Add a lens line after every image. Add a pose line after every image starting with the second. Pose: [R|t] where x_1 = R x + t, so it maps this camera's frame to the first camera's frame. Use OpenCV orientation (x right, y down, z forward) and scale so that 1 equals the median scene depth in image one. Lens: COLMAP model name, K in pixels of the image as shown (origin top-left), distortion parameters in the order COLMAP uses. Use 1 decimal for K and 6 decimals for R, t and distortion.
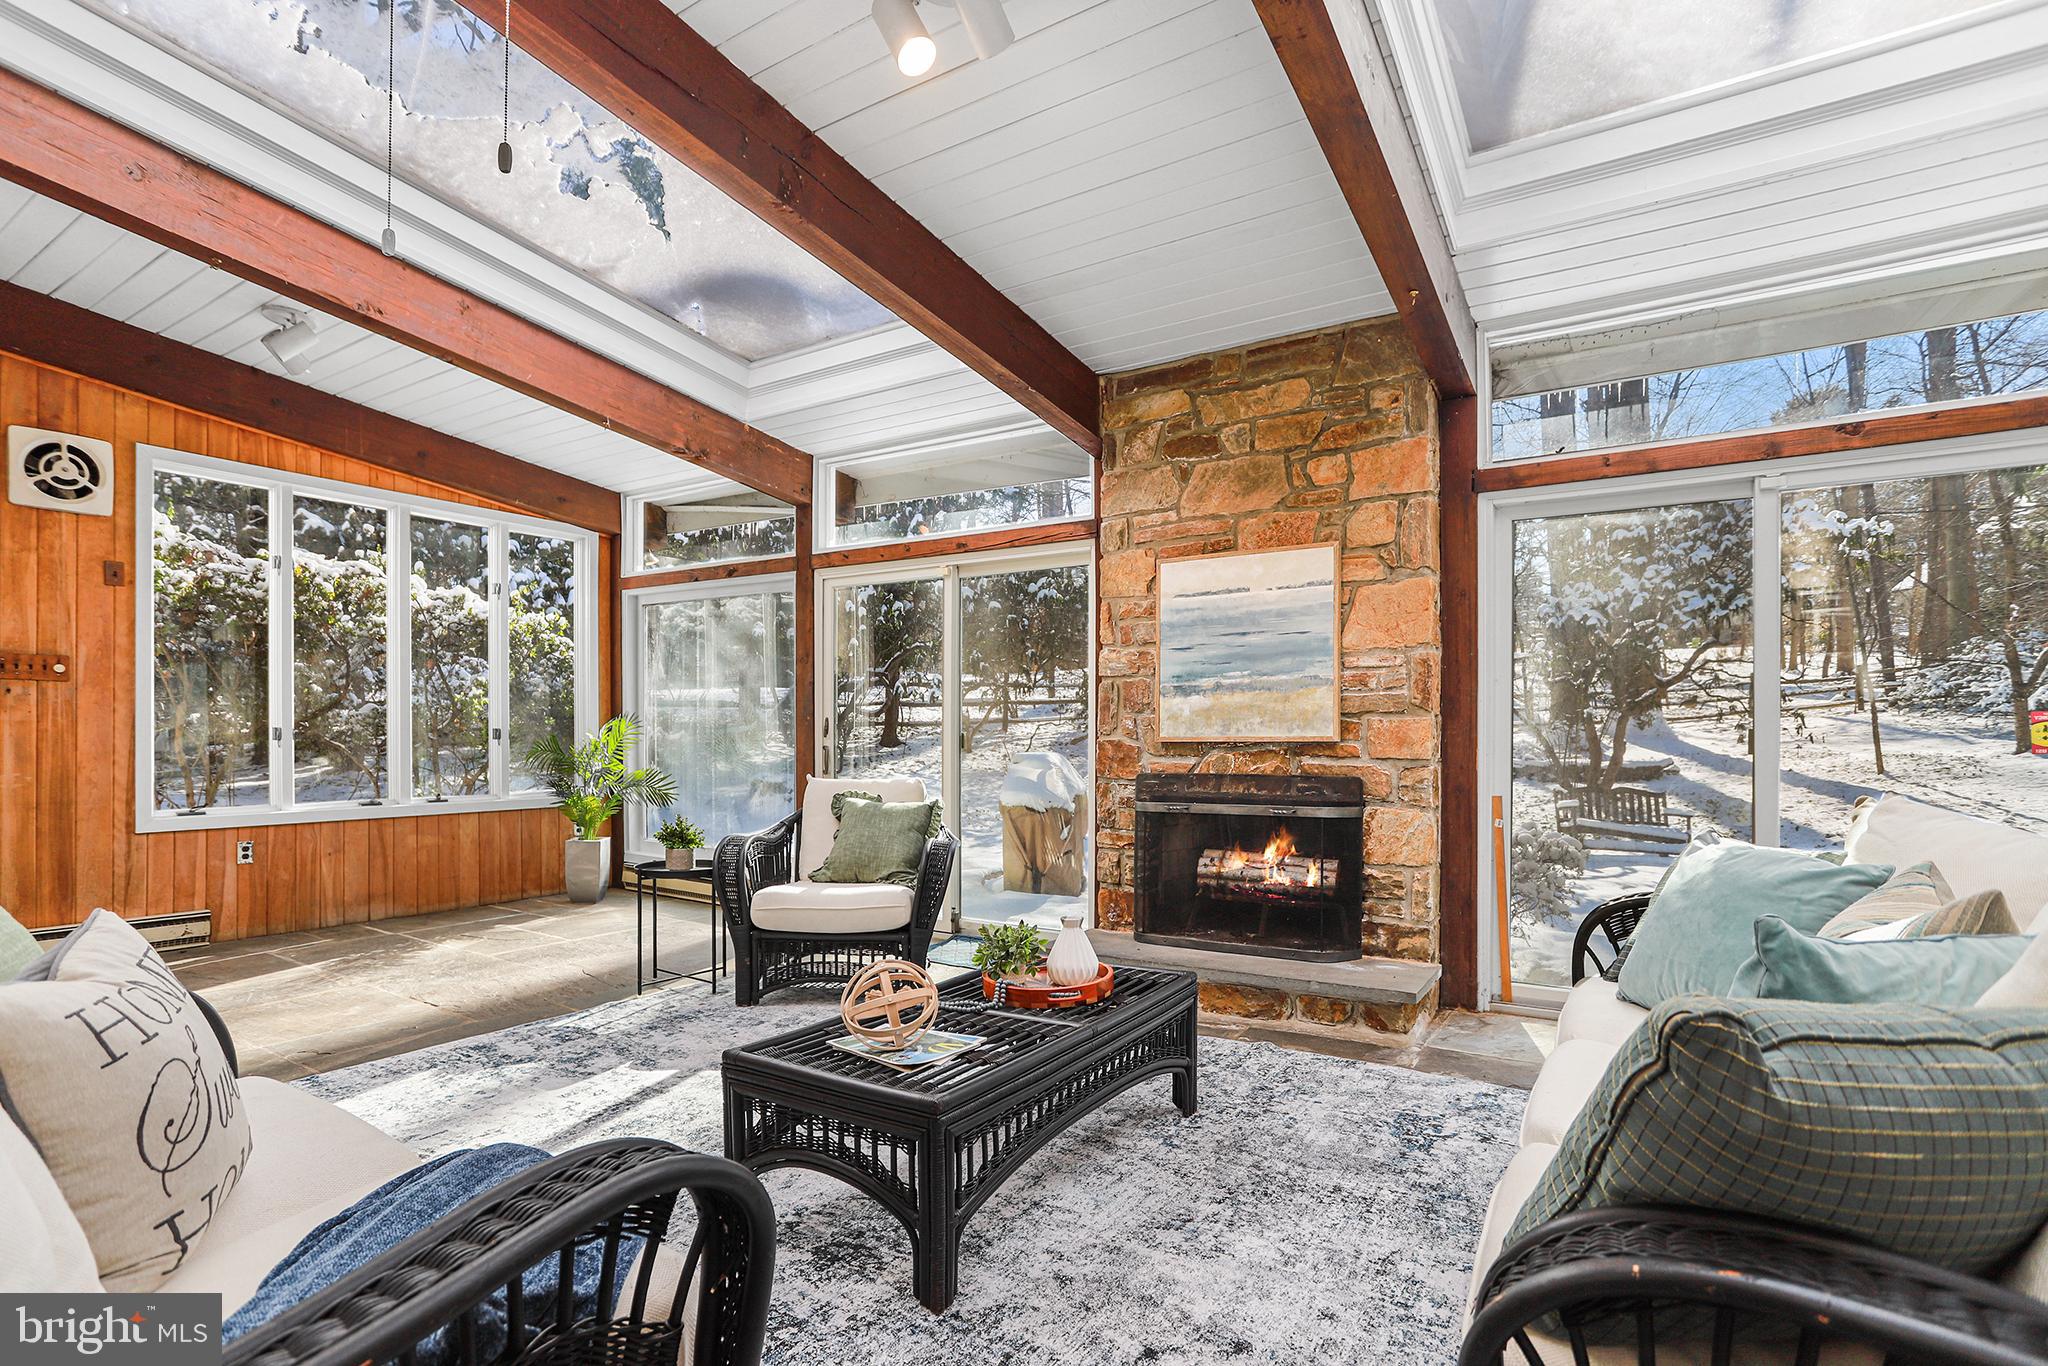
lens RADIAL K [[998.4, 0, 1017.1], [0, 998.4, 722.8], [0, 0, 1]] dist [-0.049319, 0.025214]
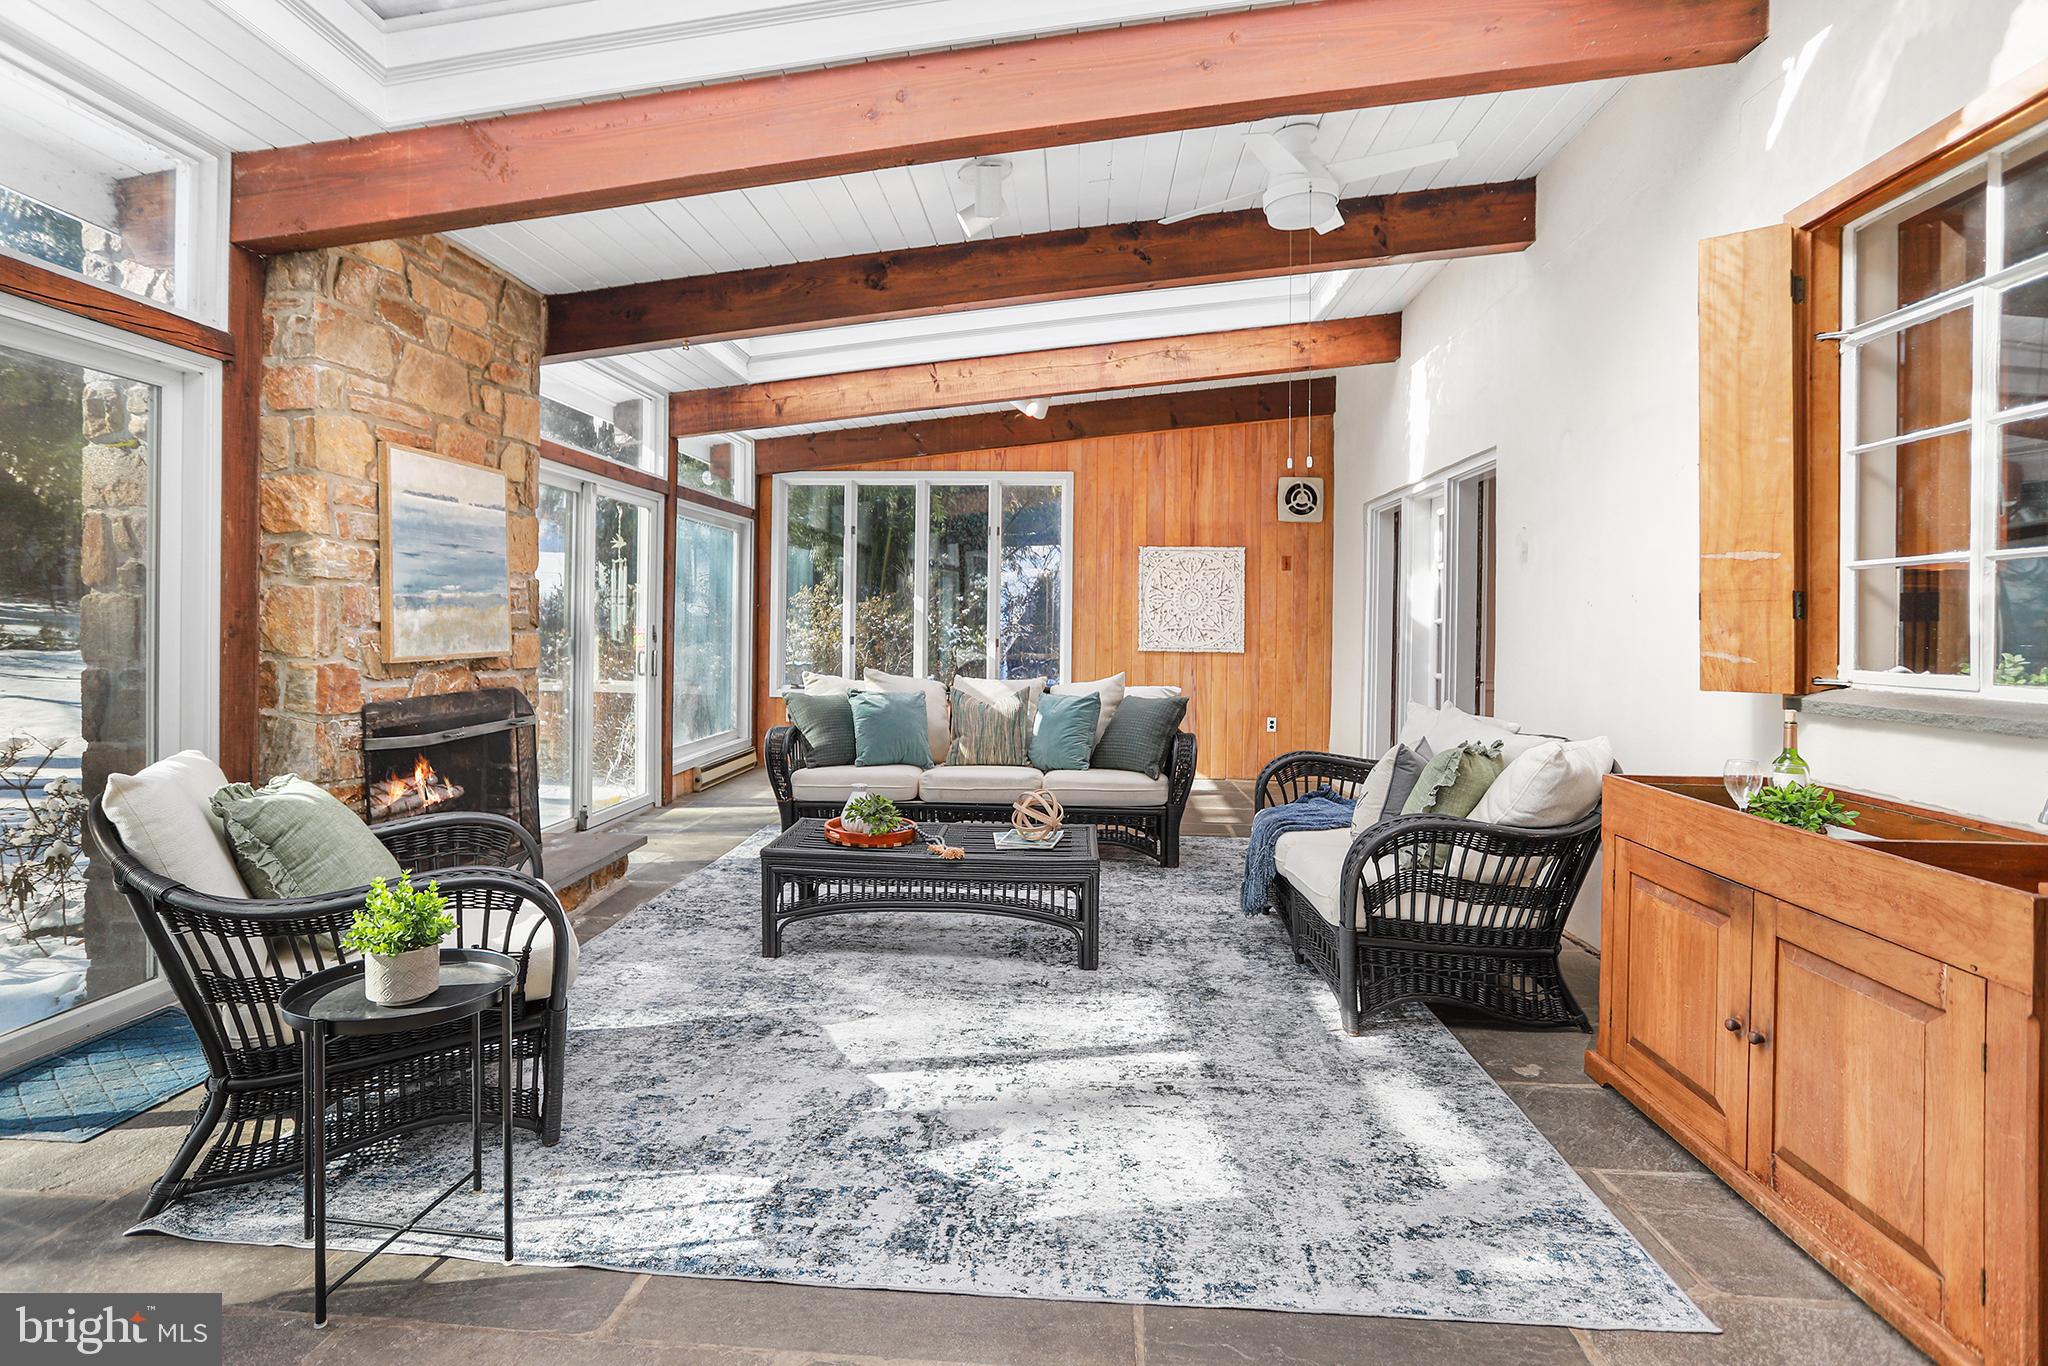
lens RADIAL K [[1046.6, 0, 964.4], [0, 1046.6, 630.1], [0, 0, 1]] dist [-0.044427, 0.033158]
pose [[-0.450060, -0.006586, 0.892974, -0.823474], [-0.012269, 0.999924, 0.001191, -0.014937], [-0.892914, -0.010420, -0.450107, 0.946080]]
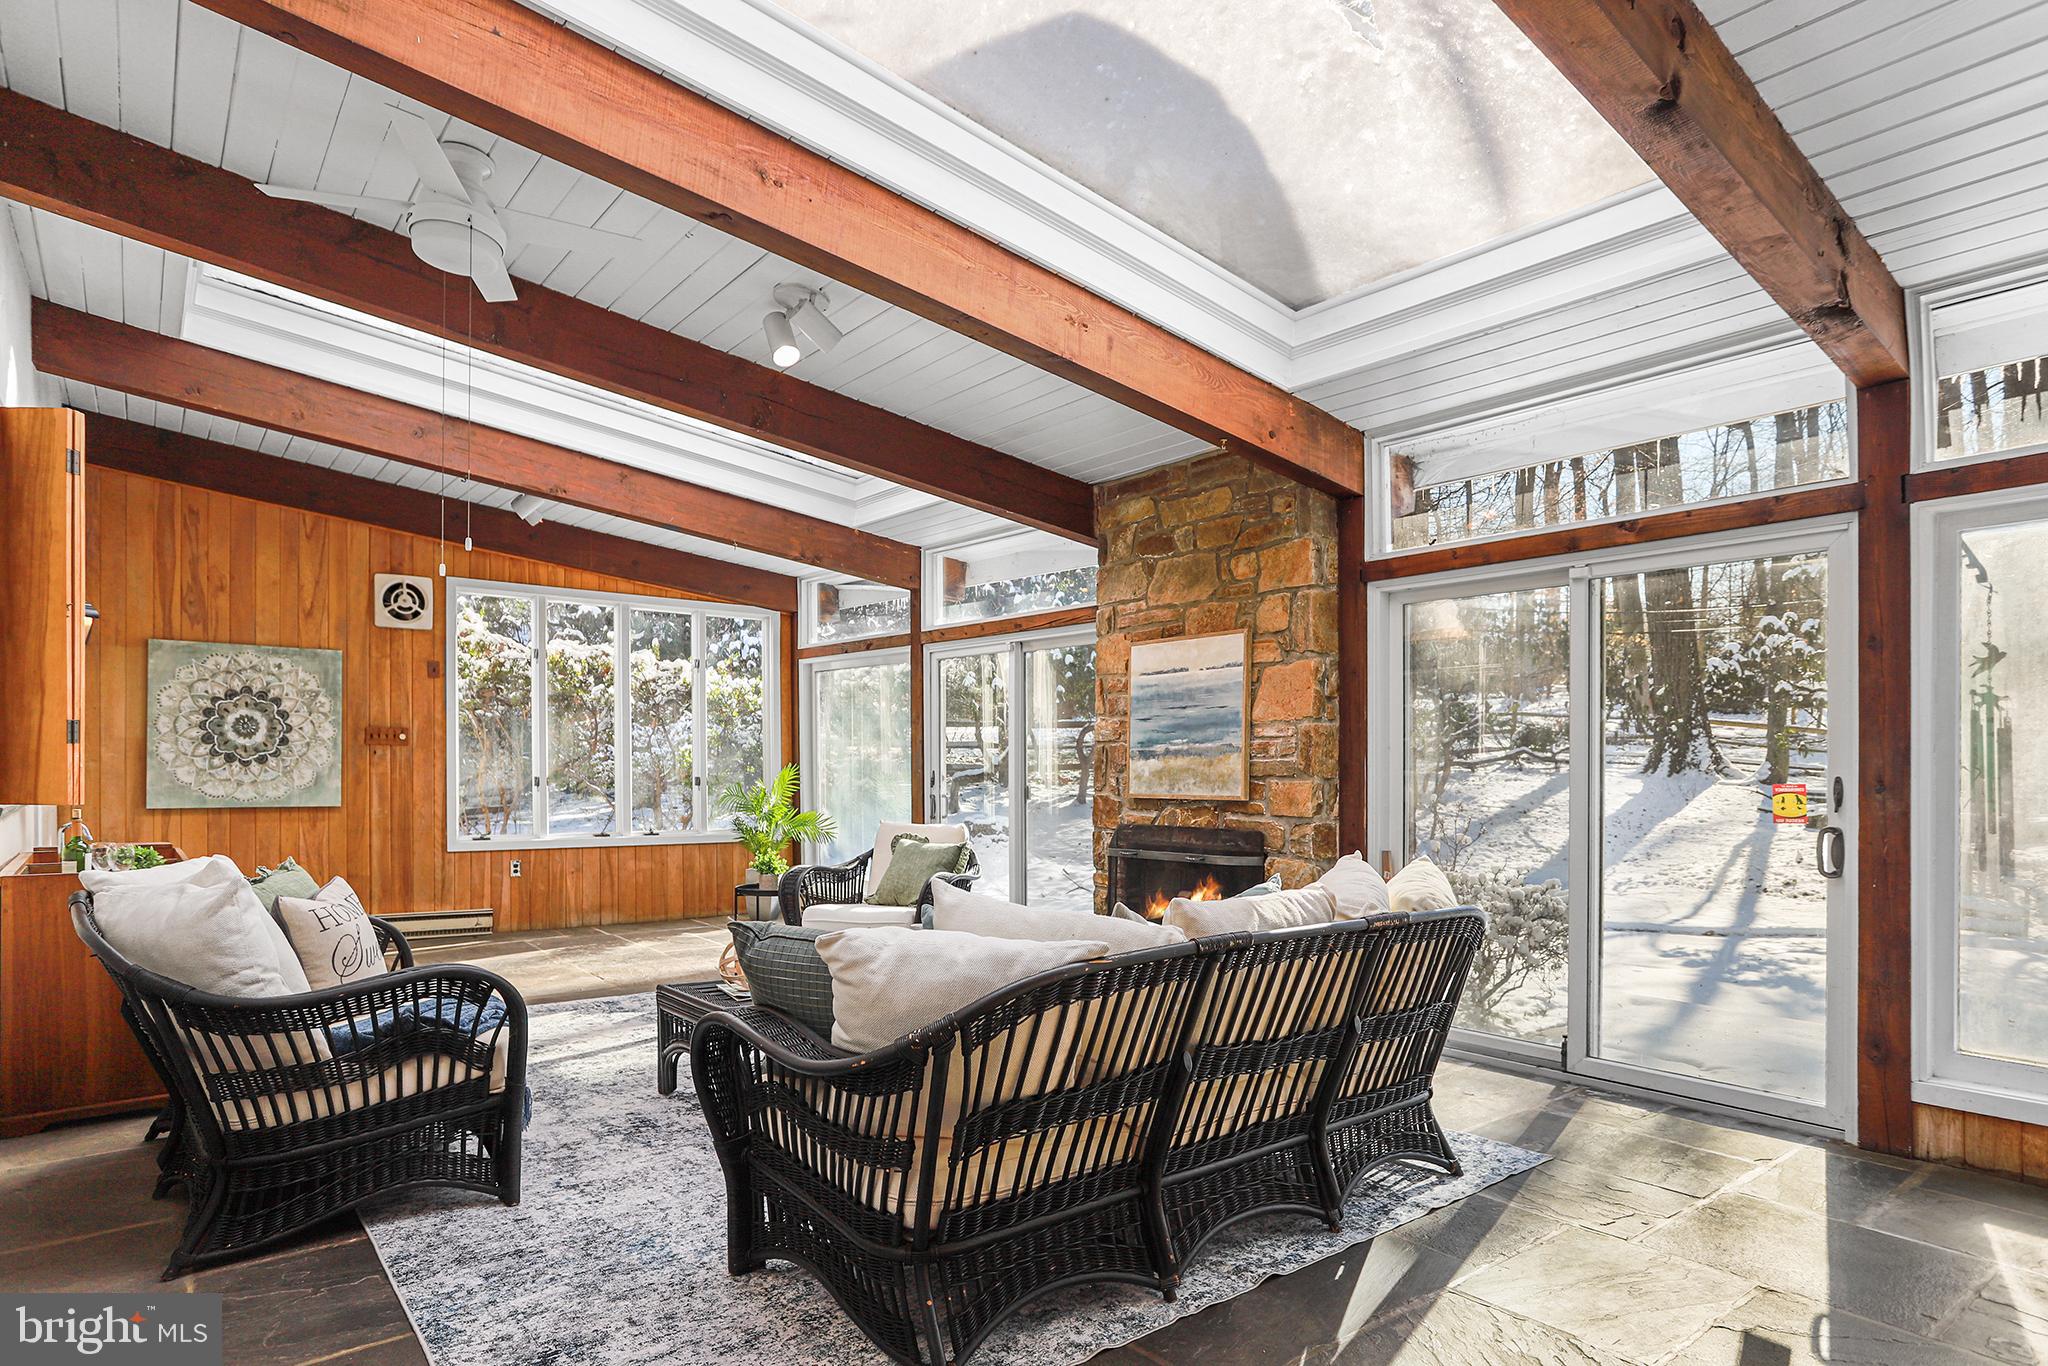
lens RADIAL K [[1135.5, 0, 1028.6], [0, 1135.5, 769.6], [0, 0, 1]] dist [-0.031219, 0.000400]
pose [[0.948822, 0.005585, -0.315762, 0.445515], [-0.002138, 0.999934, 0.011261, -0.028418], [0.315804, -0.010010, 0.948772, -0.306412]]
